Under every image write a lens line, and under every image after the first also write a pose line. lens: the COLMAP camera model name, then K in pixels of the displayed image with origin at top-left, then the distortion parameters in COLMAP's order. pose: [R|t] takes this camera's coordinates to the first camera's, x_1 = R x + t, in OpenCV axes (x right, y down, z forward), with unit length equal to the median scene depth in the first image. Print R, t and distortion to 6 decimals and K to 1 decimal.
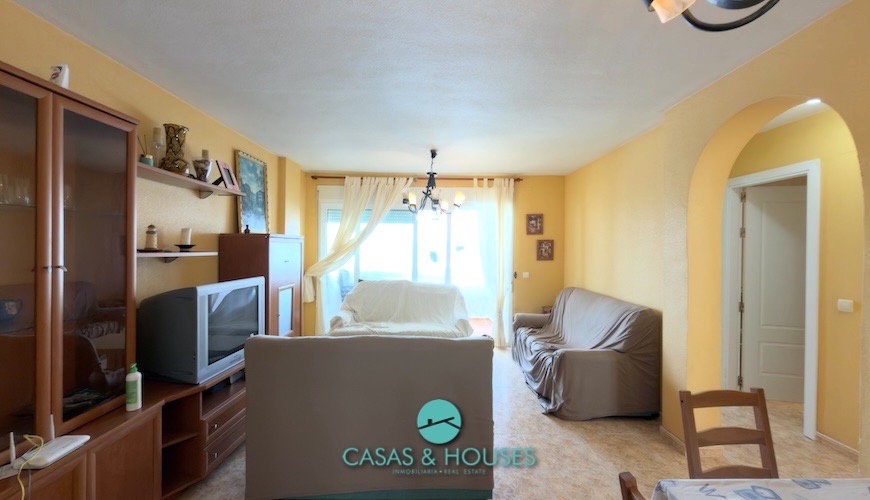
lens RADIAL K [[348.0, 0, 437.3], [0, 348.0, 249.3], [0, 0, 1]] dist [0.000180, 0.000185]
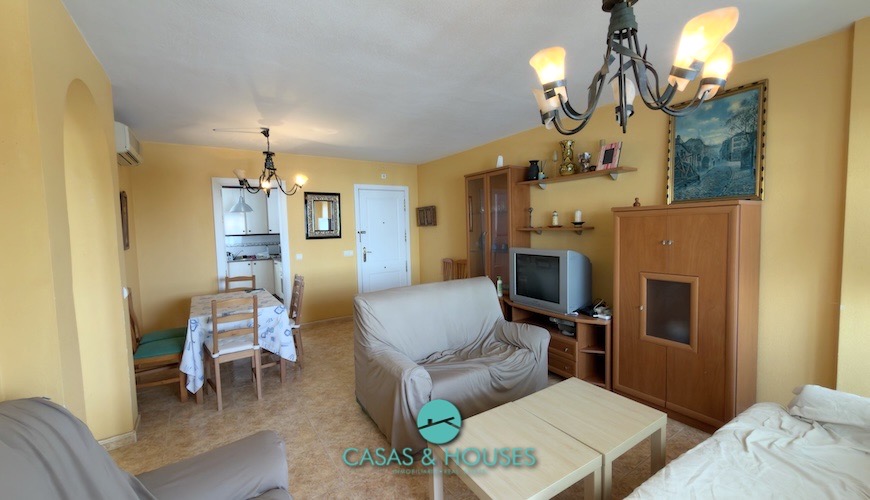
lens RADIAL K [[348.0, 0, 437.3], [0, 348.0, 249.3], [0, 0, 1]] dist [0.000180, 0.000185]
pose [[-0.836874, 0.043394, -0.545673, 0.273181], [0.011298, 0.998010, 0.062039, 0.001316], [0.547279, 0.045753, -0.835699, 1.030586]]
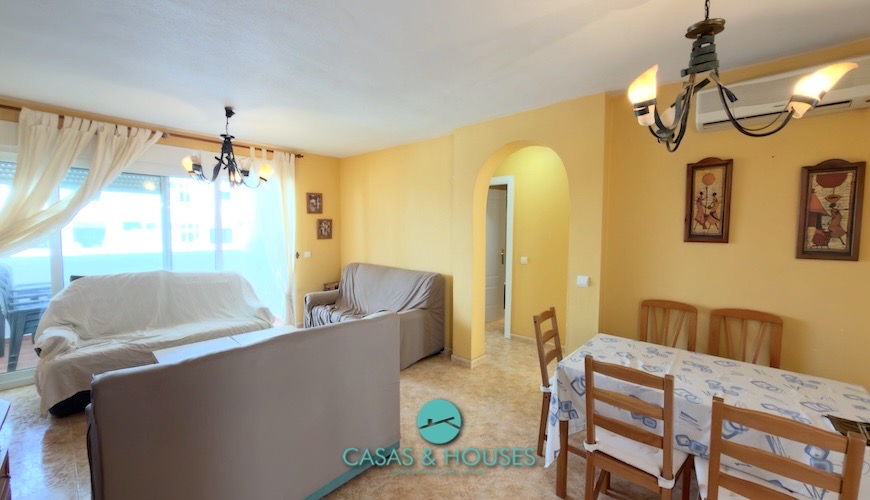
lens RADIAL K [[350.5, 0, 432.9], [0, 350.5, 248.9], [0, 0, 1]] dist [0.001984, 0.000288]
pose [[0.679937, -0.047924, 0.731703, -0.263382], [-0.001432, 0.997773, 0.066682, -0.010294], [-0.733269, -0.046388, 0.678355, 0.068520]]
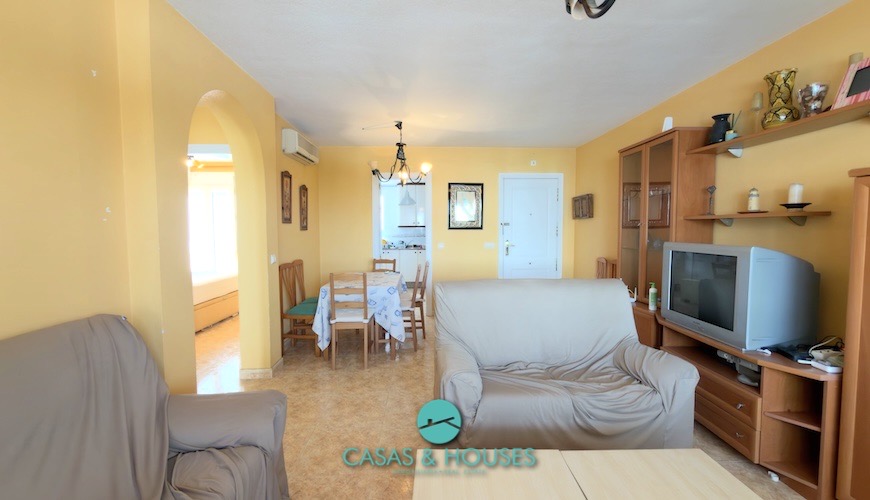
lens RADIAL K [[350.5, 0, 432.9], [0, 350.5, 248.9], [0, 0, 1]] dist [0.001984, 0.000288]
pose [[-0.999700, -0.010543, -0.022098, 0.084218], [-0.011864, 0.998095, 0.060545, 0.029561], [0.021417, 0.060789, -0.997921, 1.016068]]
